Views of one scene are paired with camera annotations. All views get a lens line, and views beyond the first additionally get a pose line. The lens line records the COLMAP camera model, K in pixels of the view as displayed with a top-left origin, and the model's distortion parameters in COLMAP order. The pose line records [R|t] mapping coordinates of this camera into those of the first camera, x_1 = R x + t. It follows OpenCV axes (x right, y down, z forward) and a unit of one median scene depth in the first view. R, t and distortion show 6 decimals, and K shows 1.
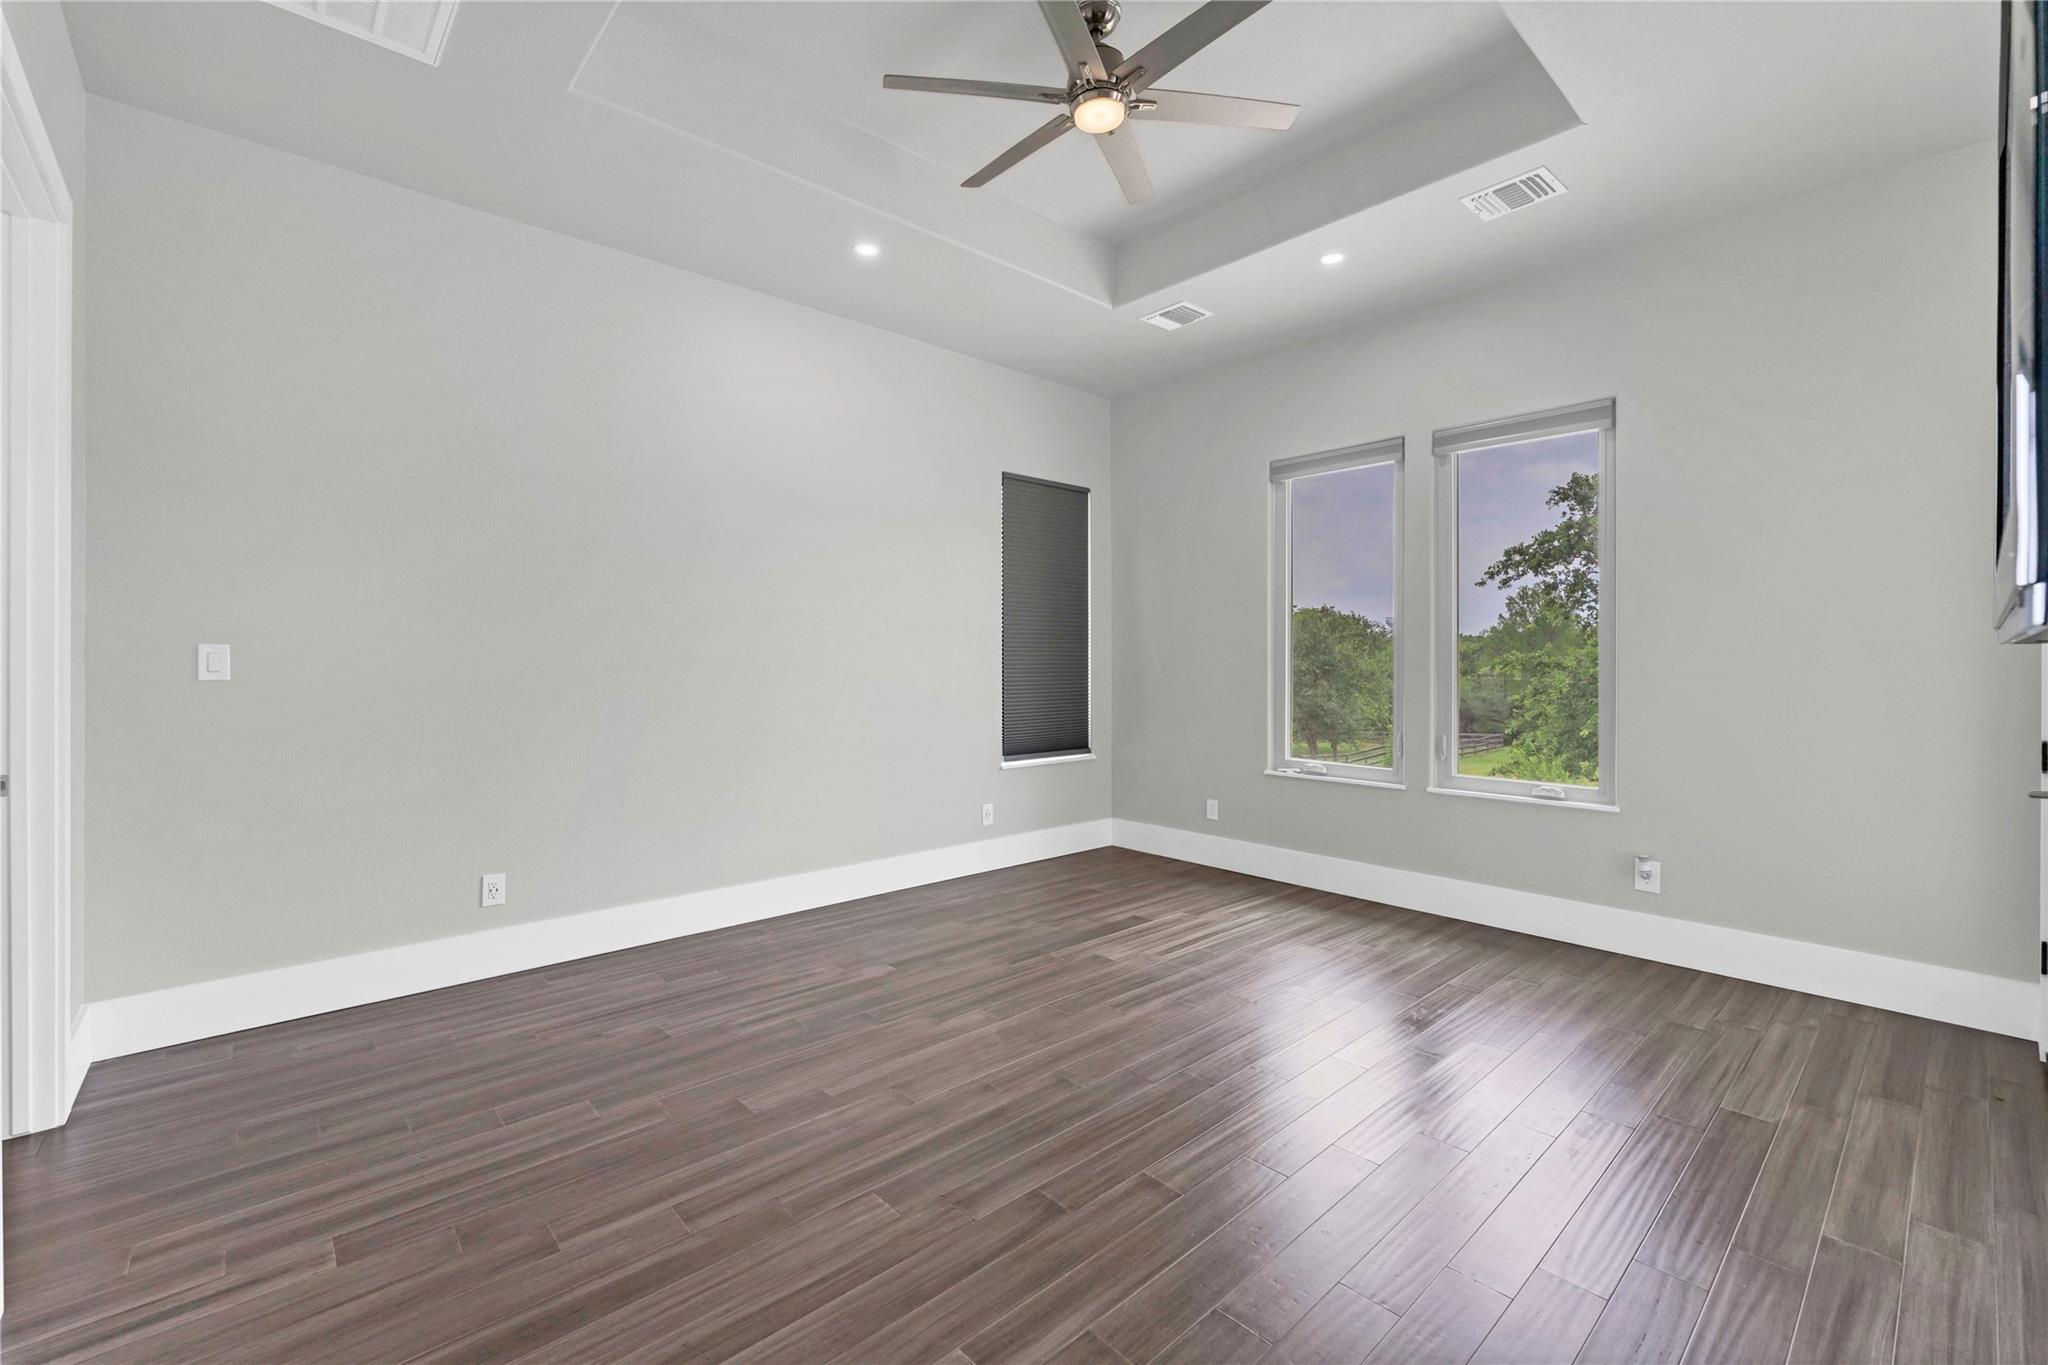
lens RADIAL K [[868.3, 0, 1027.0], [0, 868.3, 672.1], [0, 0, 1]] dist [-0.002631, -0.001085]
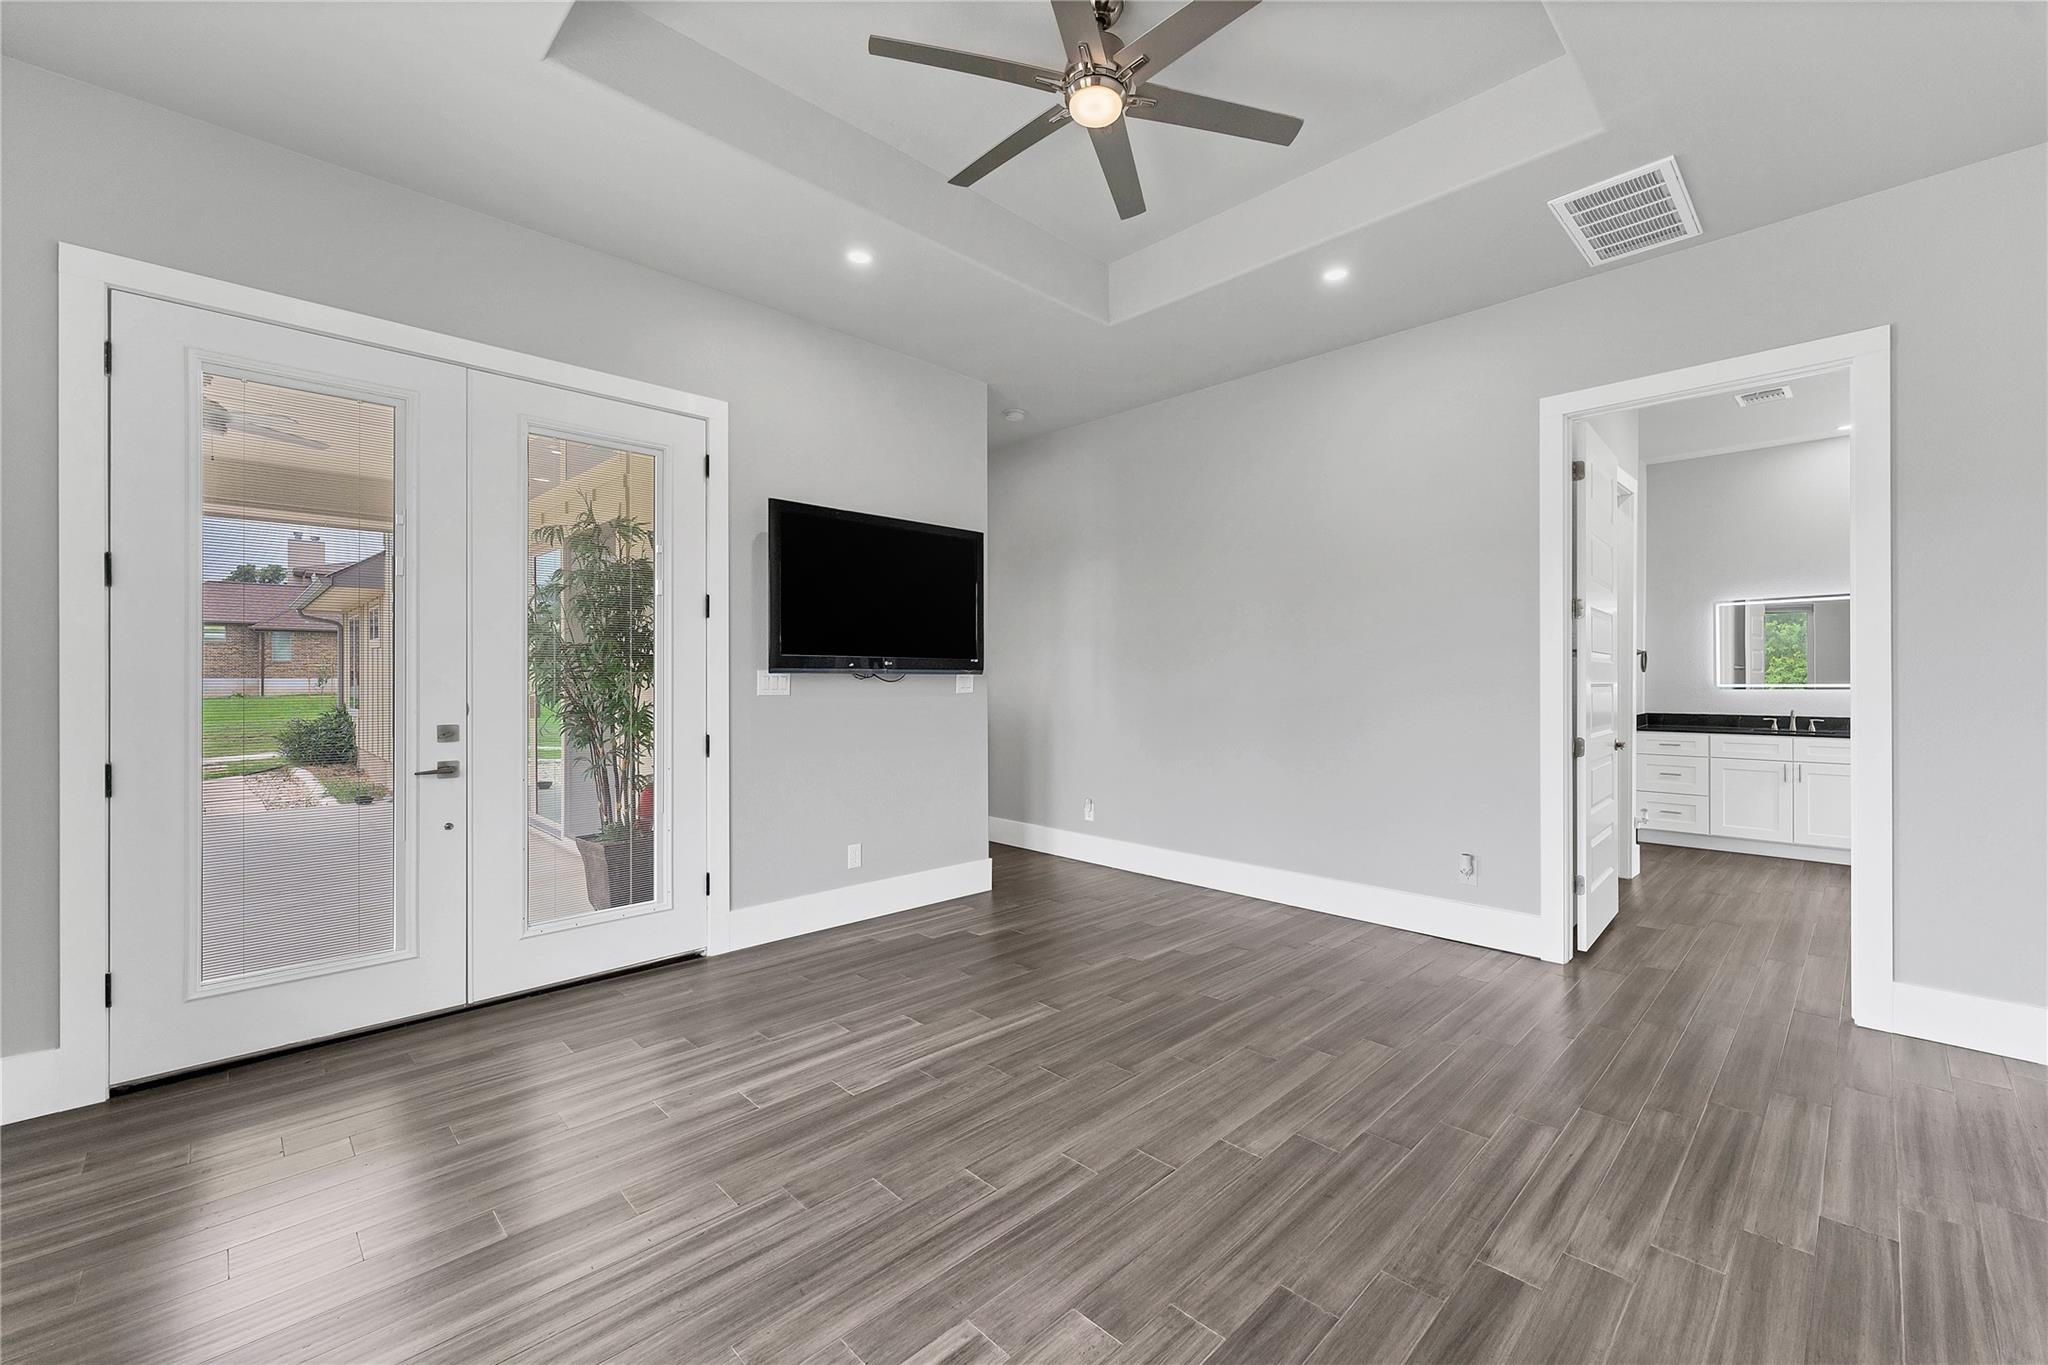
lens RADIAL K [[830.8, 0, 1014.9], [0, 830.8, 680.3], [0, 0, 1]] dist [0.002204, -0.000845]
pose [[-0.999756, 0.000834, -0.022074, 0.175351], [0.000544, 0.999914, 0.013135, -0.025545], [0.022083, 0.013120, -0.999670, 1.748997]]
